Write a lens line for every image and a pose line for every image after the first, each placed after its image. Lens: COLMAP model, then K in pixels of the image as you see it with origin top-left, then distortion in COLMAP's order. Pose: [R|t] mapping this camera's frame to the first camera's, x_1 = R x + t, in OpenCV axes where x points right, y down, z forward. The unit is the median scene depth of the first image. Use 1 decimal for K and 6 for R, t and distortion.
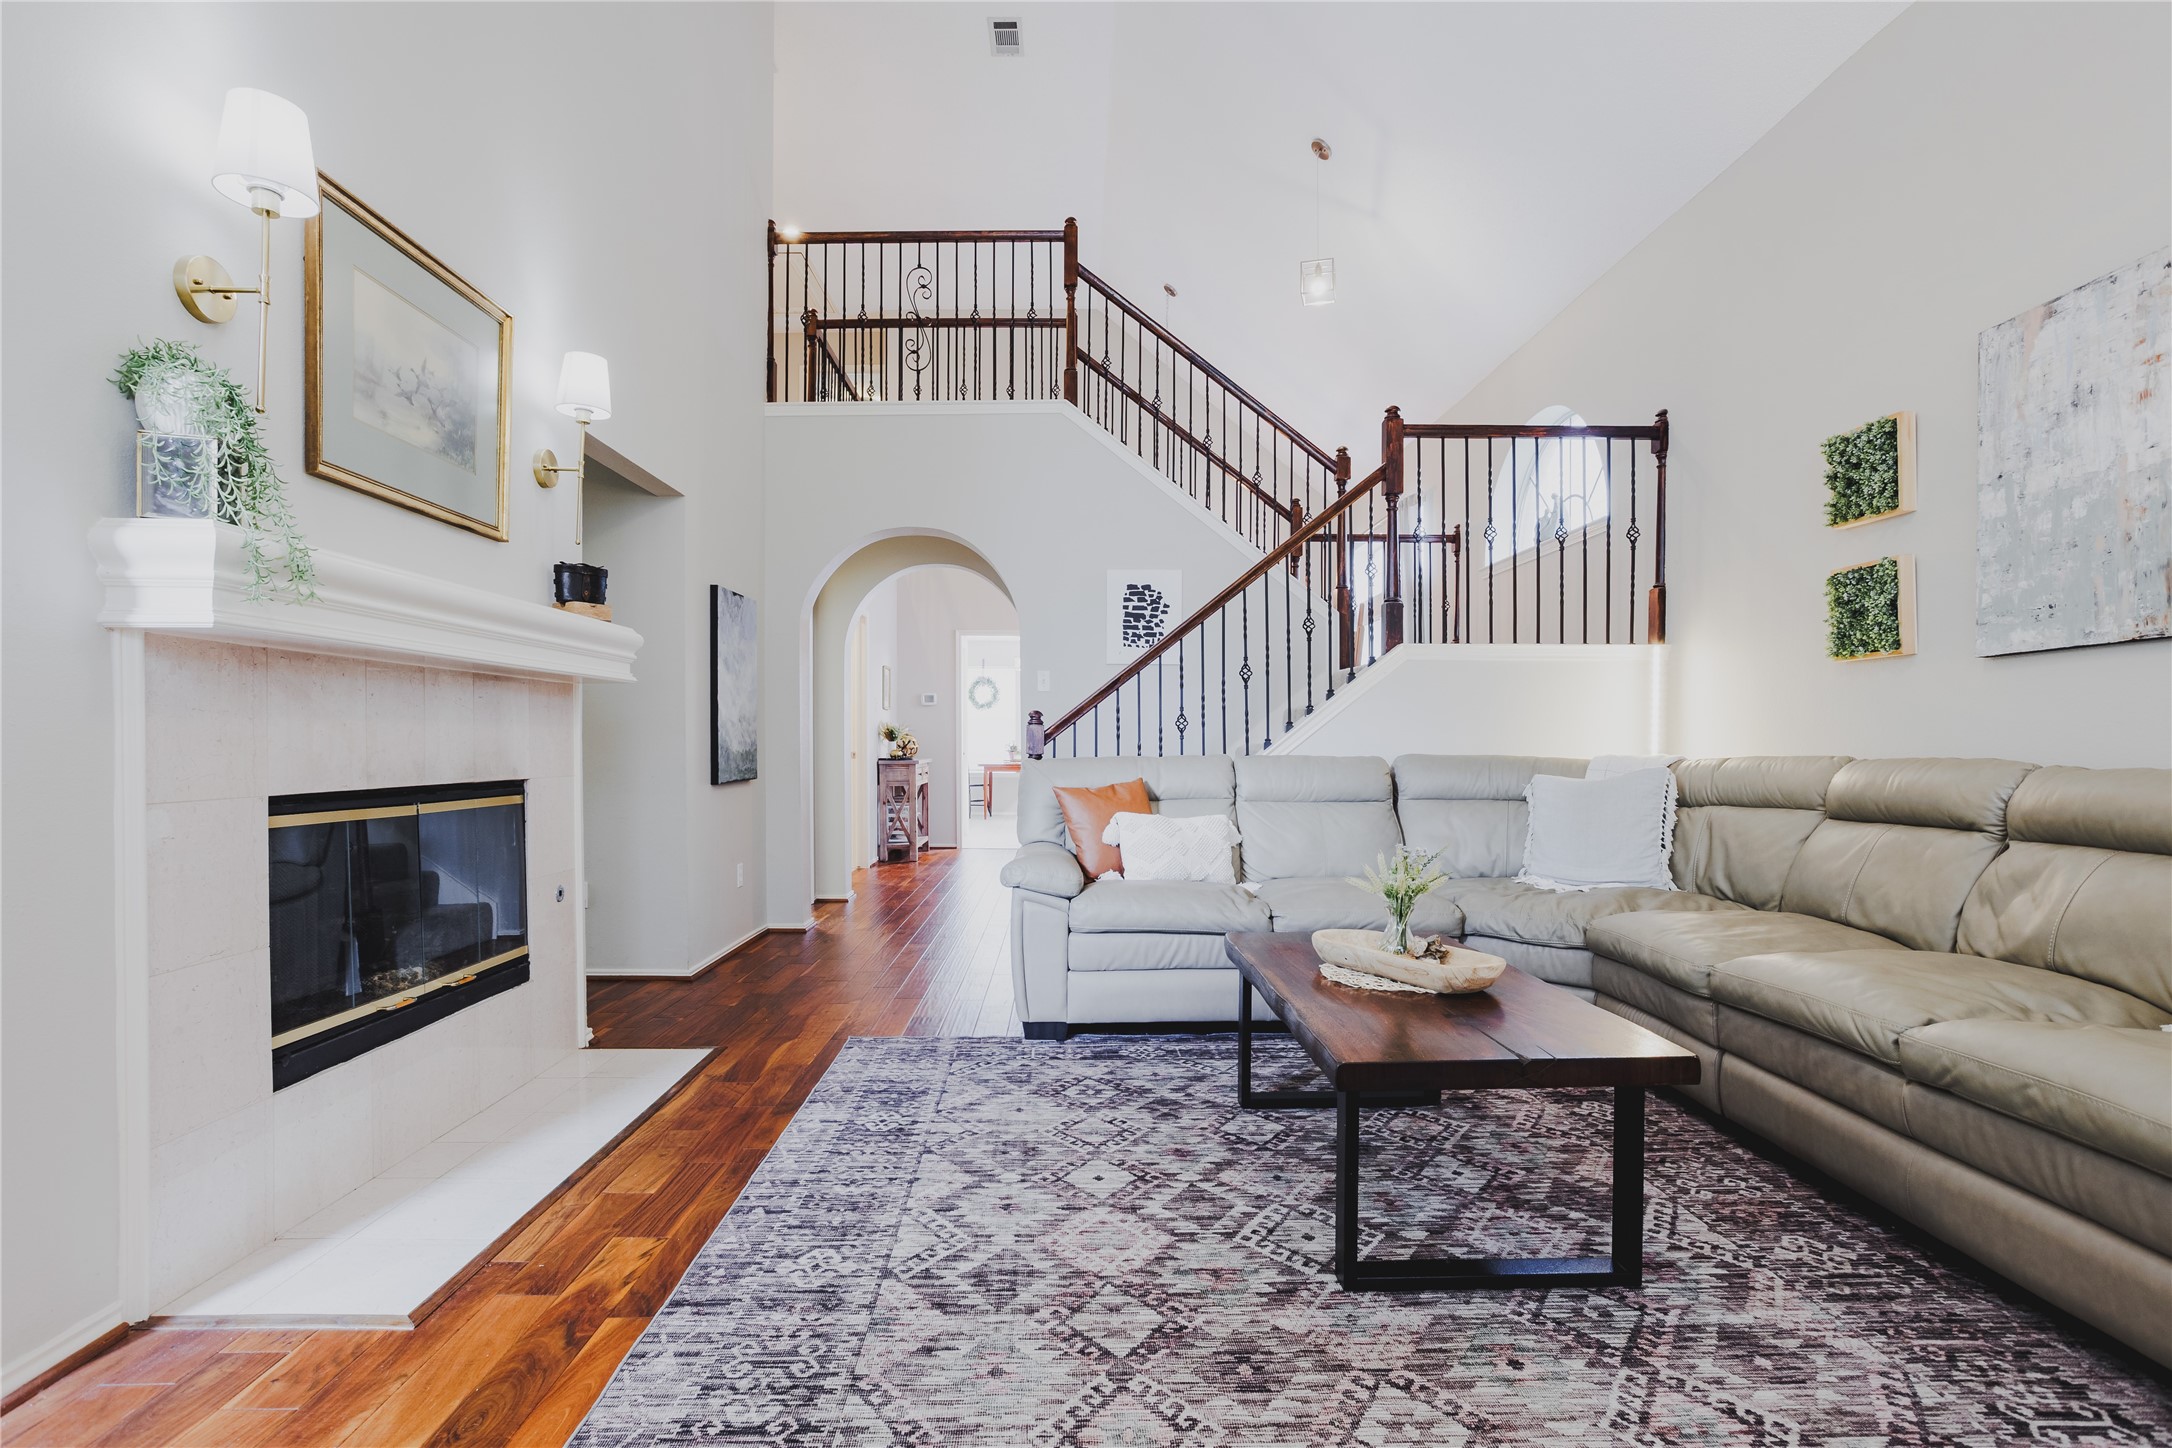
lens RADIAL K [[1091.6, 0, 1067.1], [0, 1091.6, 734.9], [0, 0, 1]] dist [-0.050226, 0.031661]
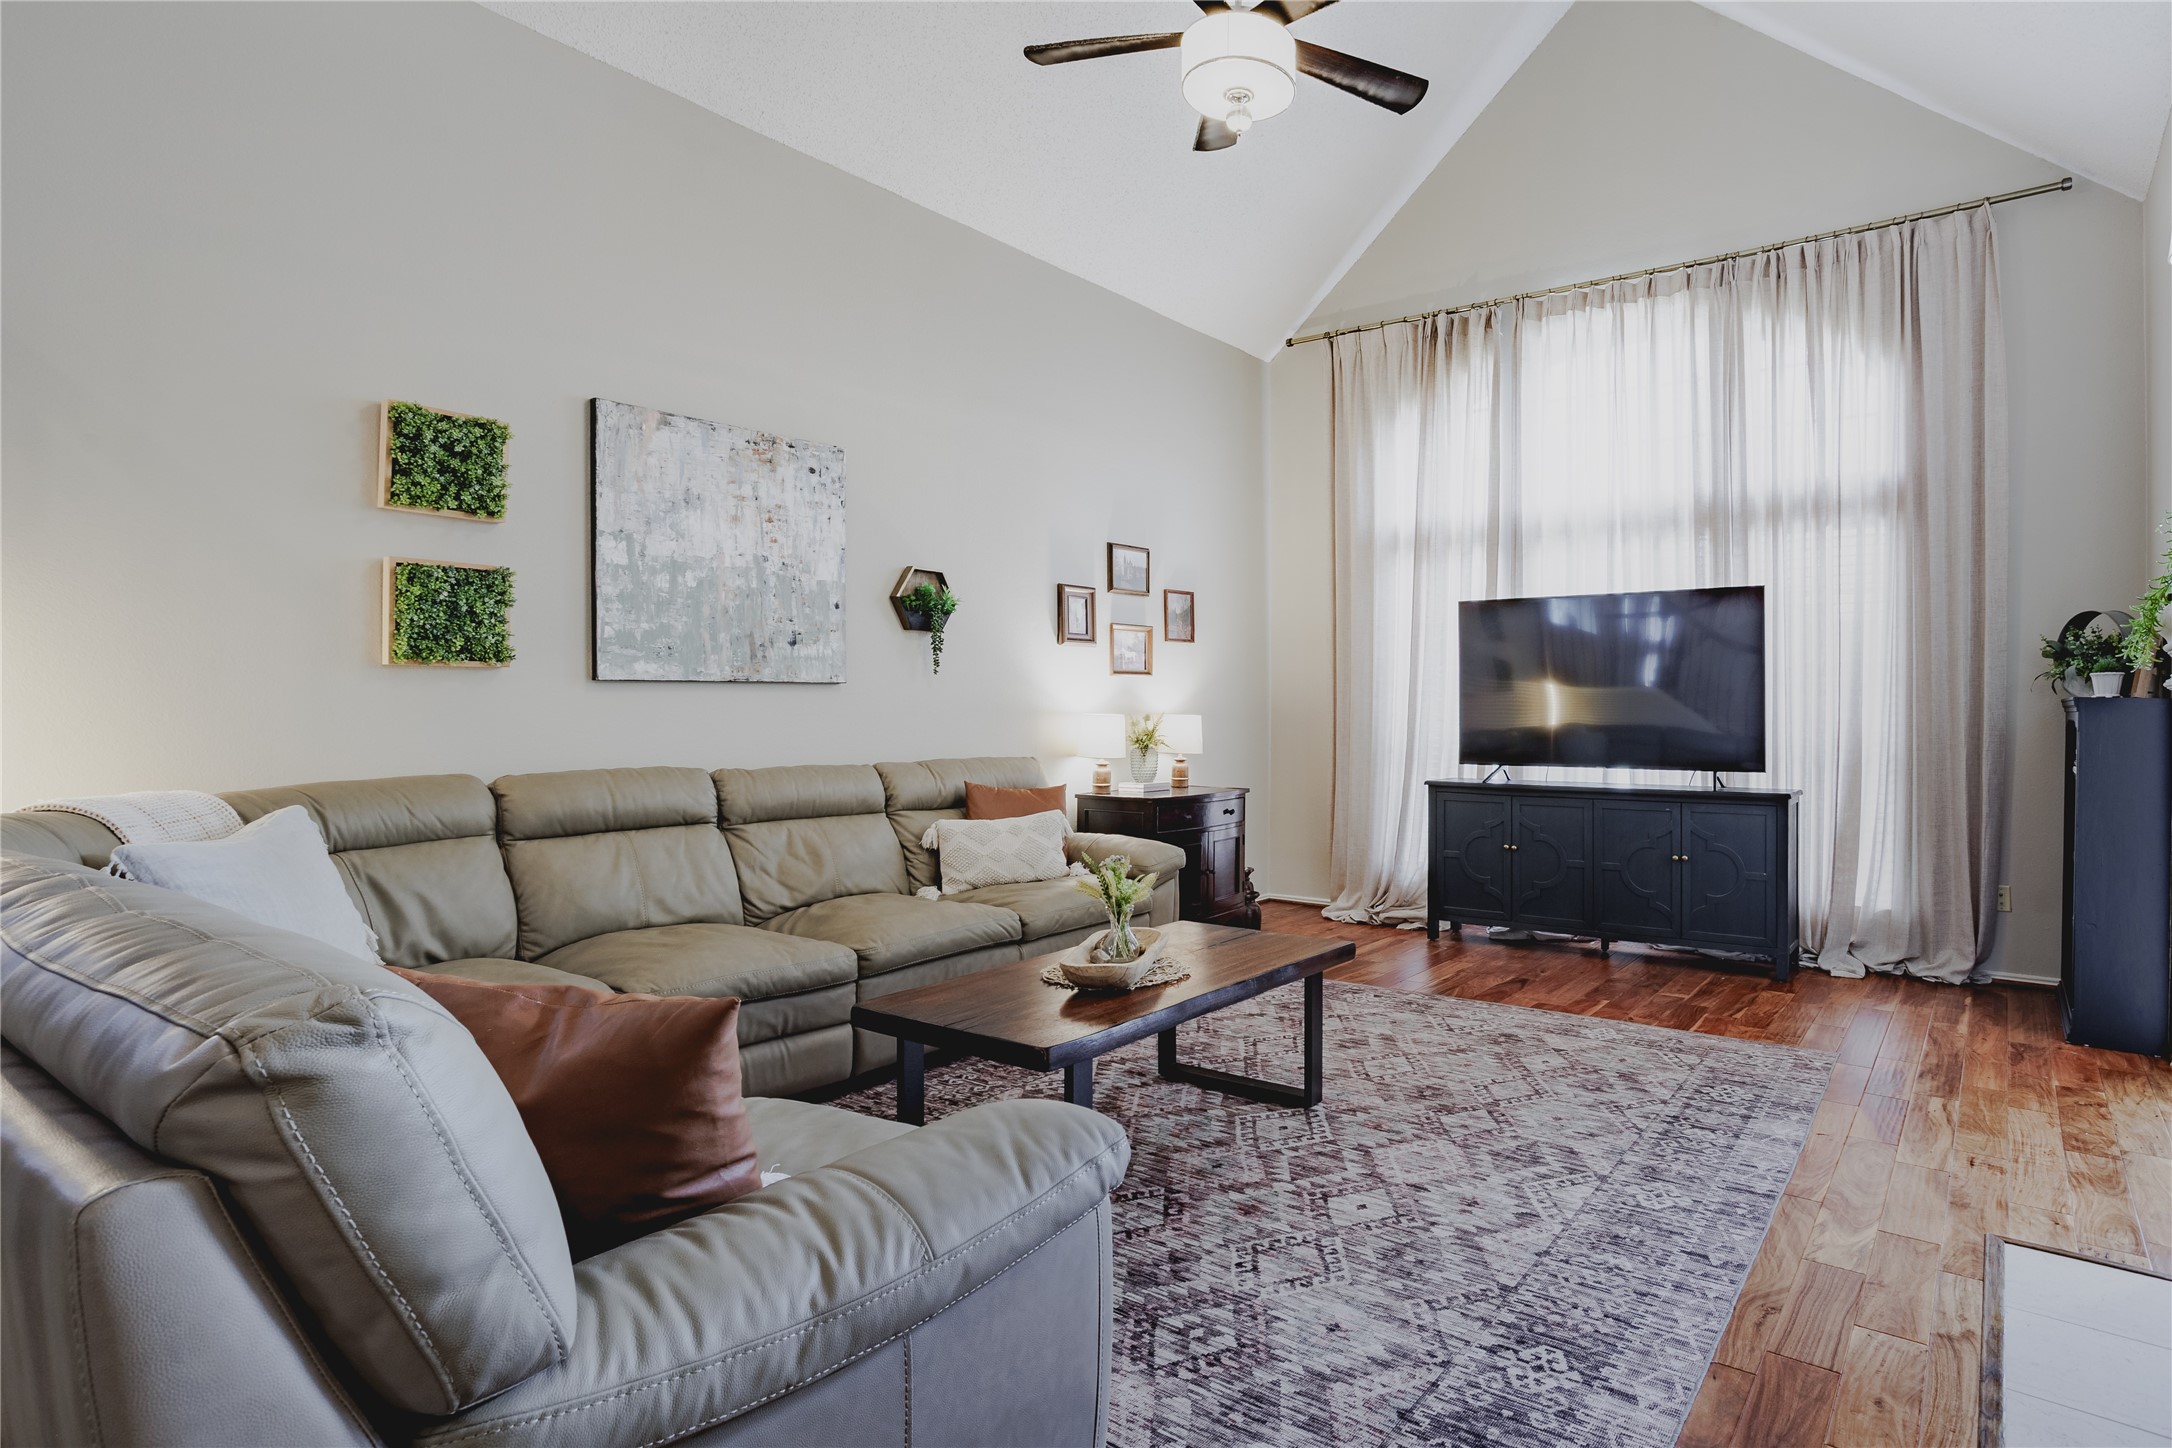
lens RADIAL K [[1108.6, 0, 1275.6], [0, 1108.6, 715.7], [0, 0, 1]] dist [-0.067755, 0.055376]
pose [[-0.831670, -0.002406, 0.555264, -0.430358], [-0.005492, 0.999977, -0.003893, -0.034132], [-0.555242, -0.006287, -0.831665, 1.754489]]
